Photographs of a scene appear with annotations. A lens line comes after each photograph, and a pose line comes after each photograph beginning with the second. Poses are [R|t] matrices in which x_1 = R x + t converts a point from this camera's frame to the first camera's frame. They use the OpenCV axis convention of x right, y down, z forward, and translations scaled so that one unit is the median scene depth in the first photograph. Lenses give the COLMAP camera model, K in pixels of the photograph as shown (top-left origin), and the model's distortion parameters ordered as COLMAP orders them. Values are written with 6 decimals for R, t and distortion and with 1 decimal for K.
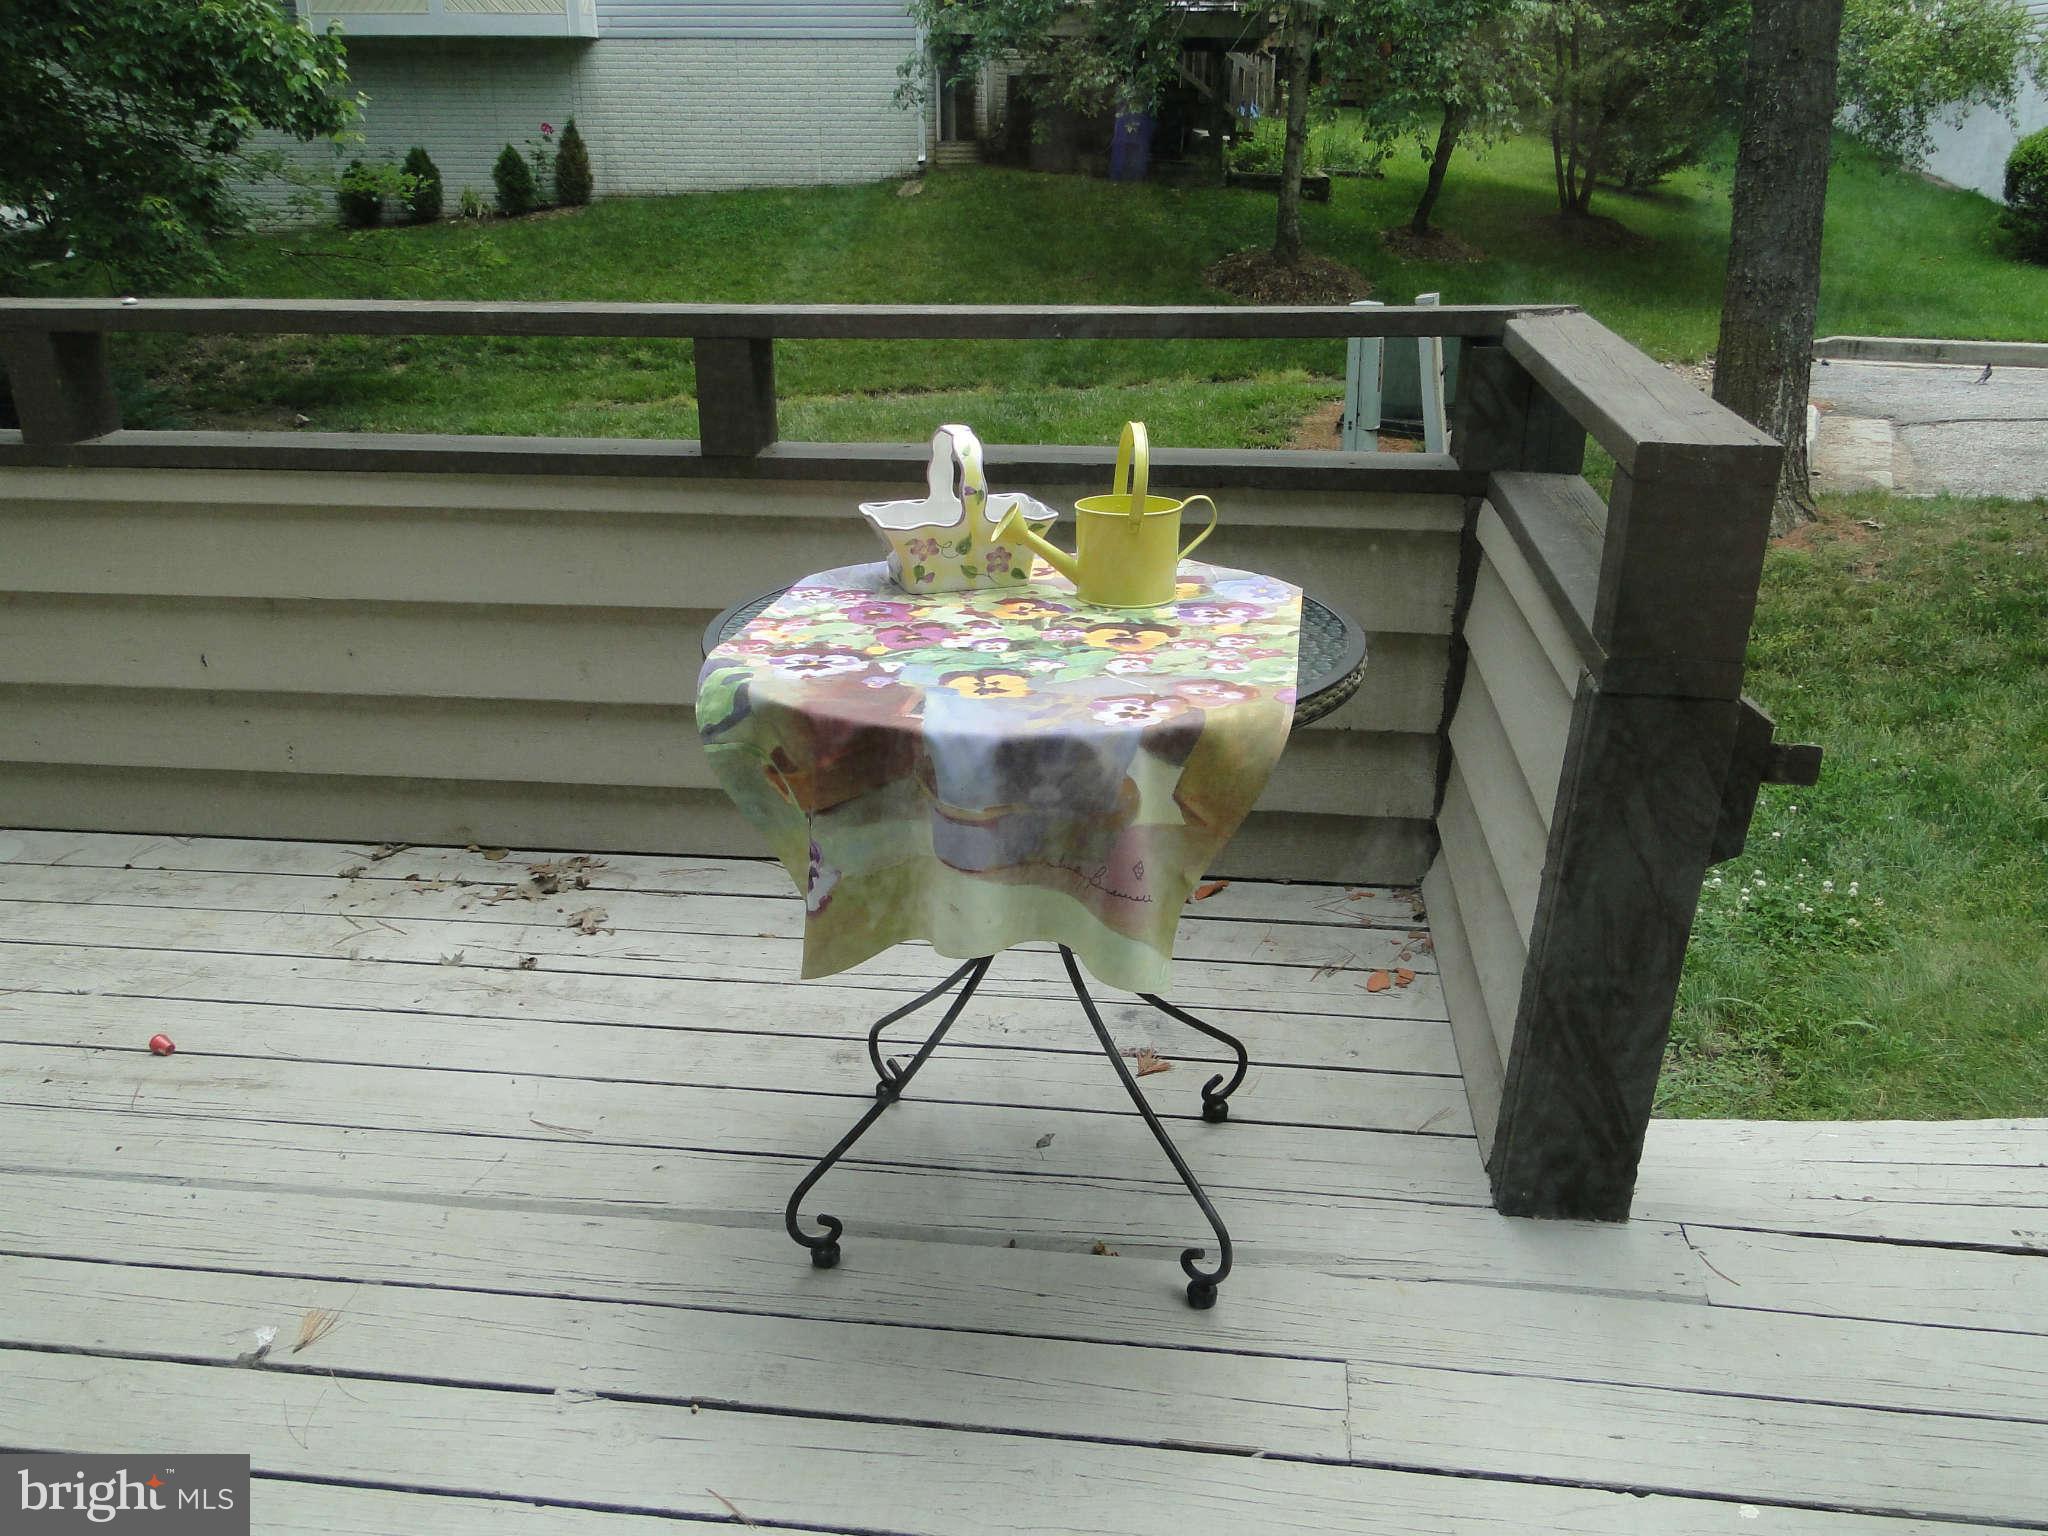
lens RADIAL K [[1705.1, 0, 1038.4], [0, 1705.1, 766.6], [0, 0, 1]] dist [0.007681, -0.004002]
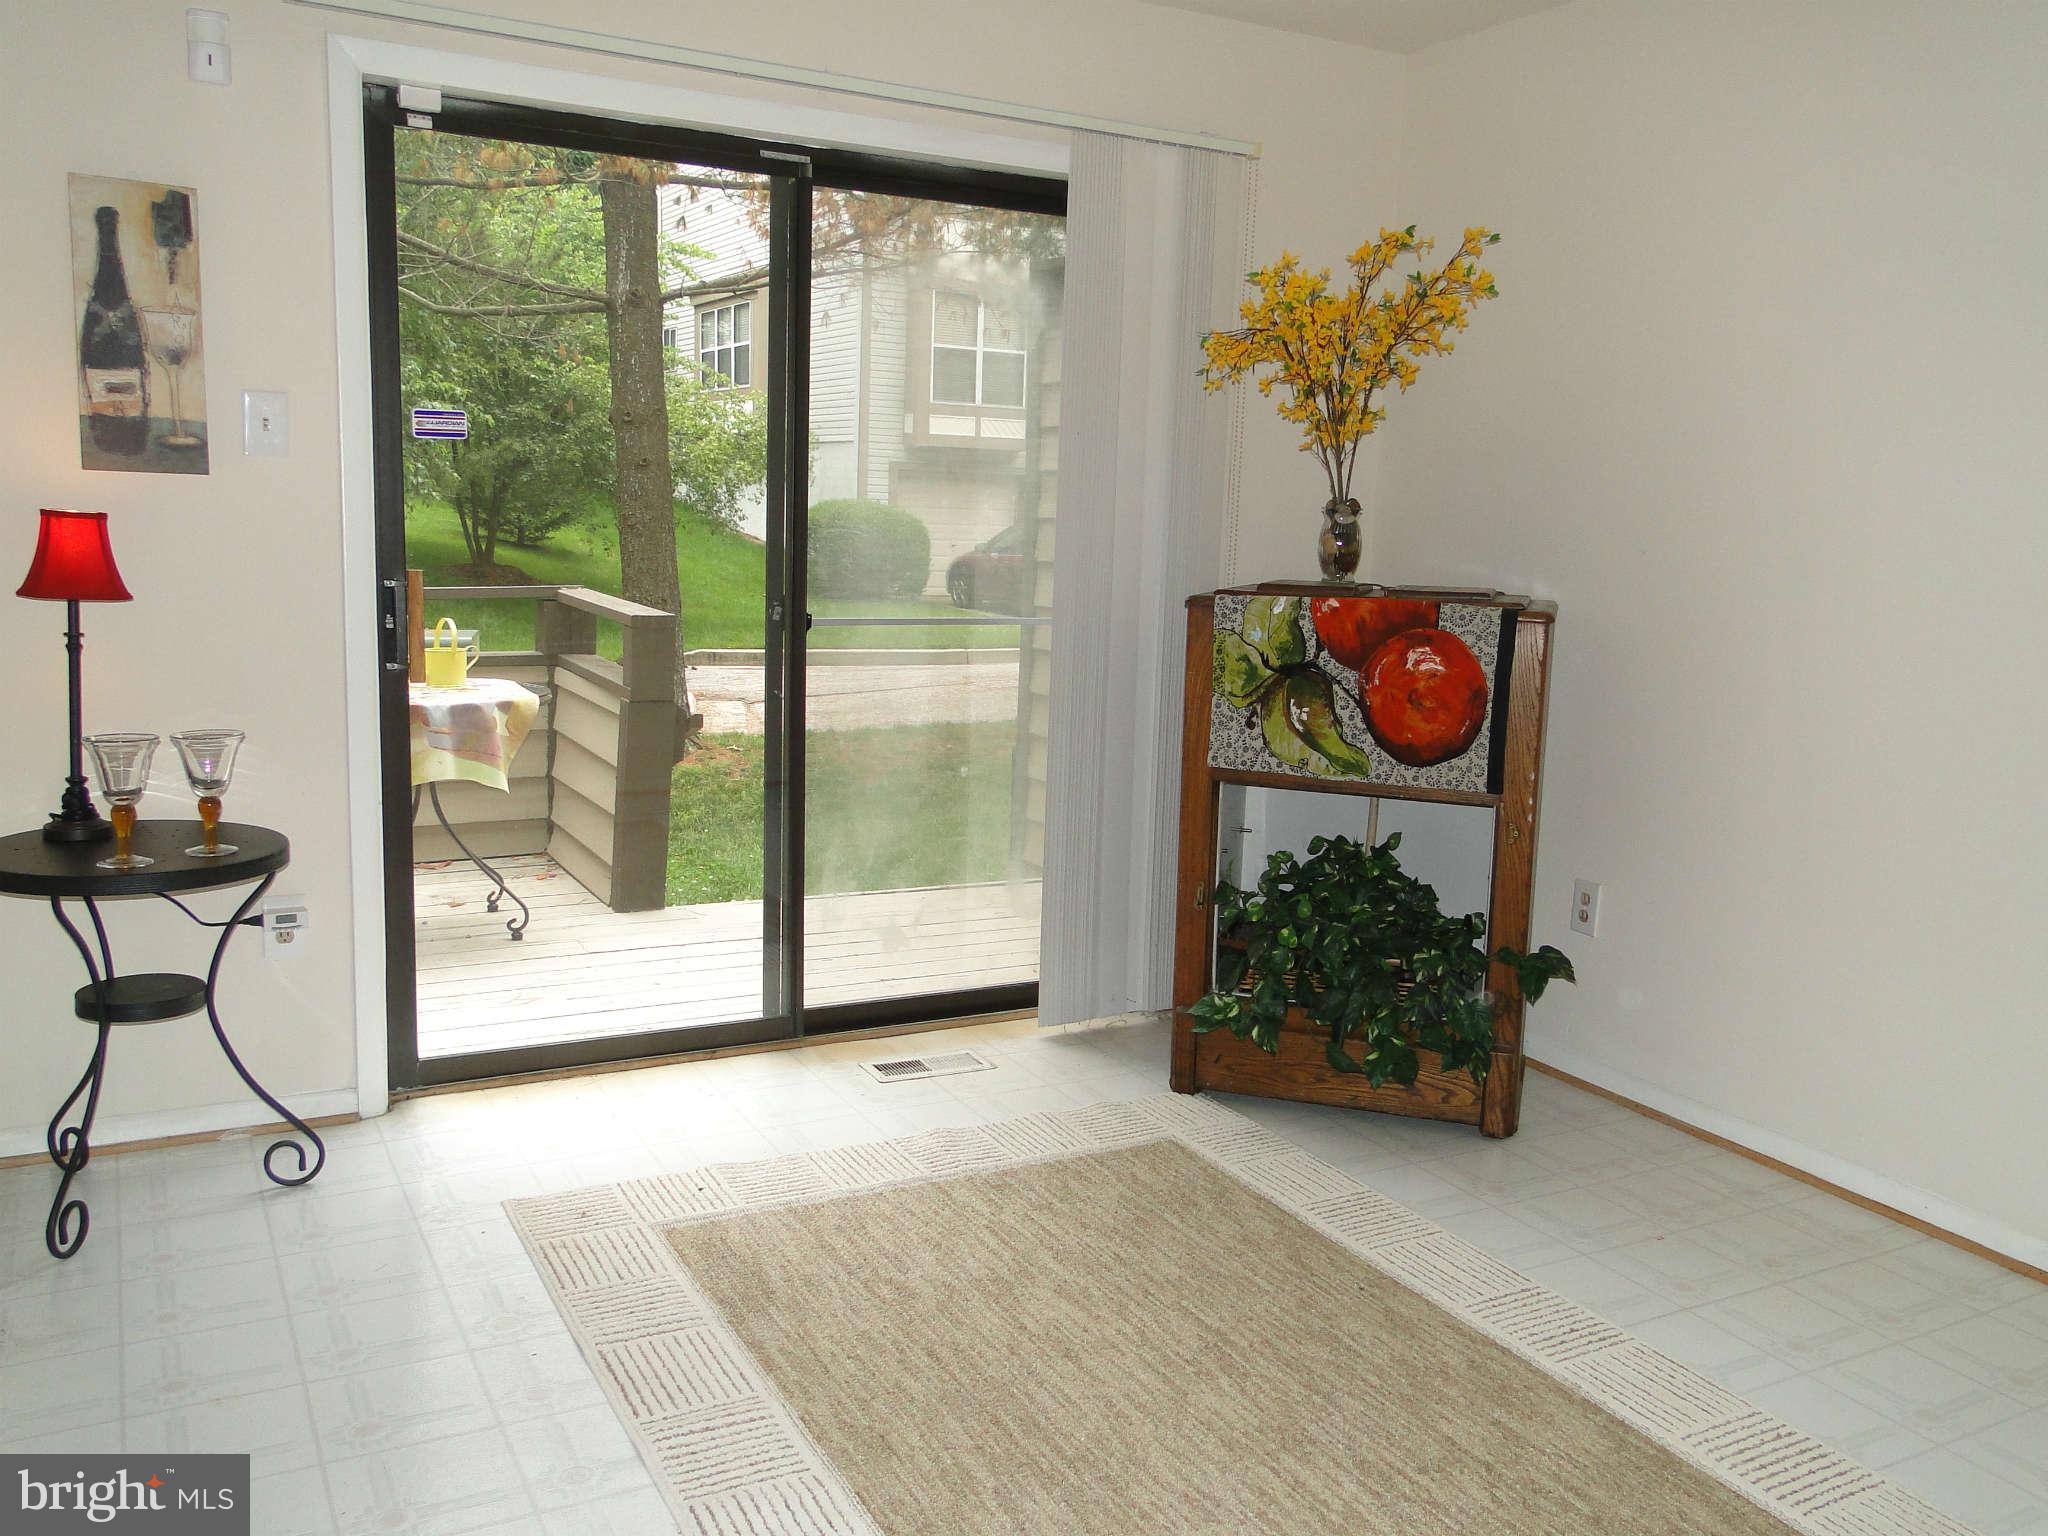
lens RADIAL K [[1705.1, 0, 1038.4], [0, 1705.1, 766.6], [0, 0, 1]] dist [0.007681, -0.004002]
pose [[0.813713, -0.068129, 0.577260, -0.089277], [0.179945, 0.973847, -0.138718, 0.067013], [-0.552712, 0.216752, 0.804691, -0.192288]]
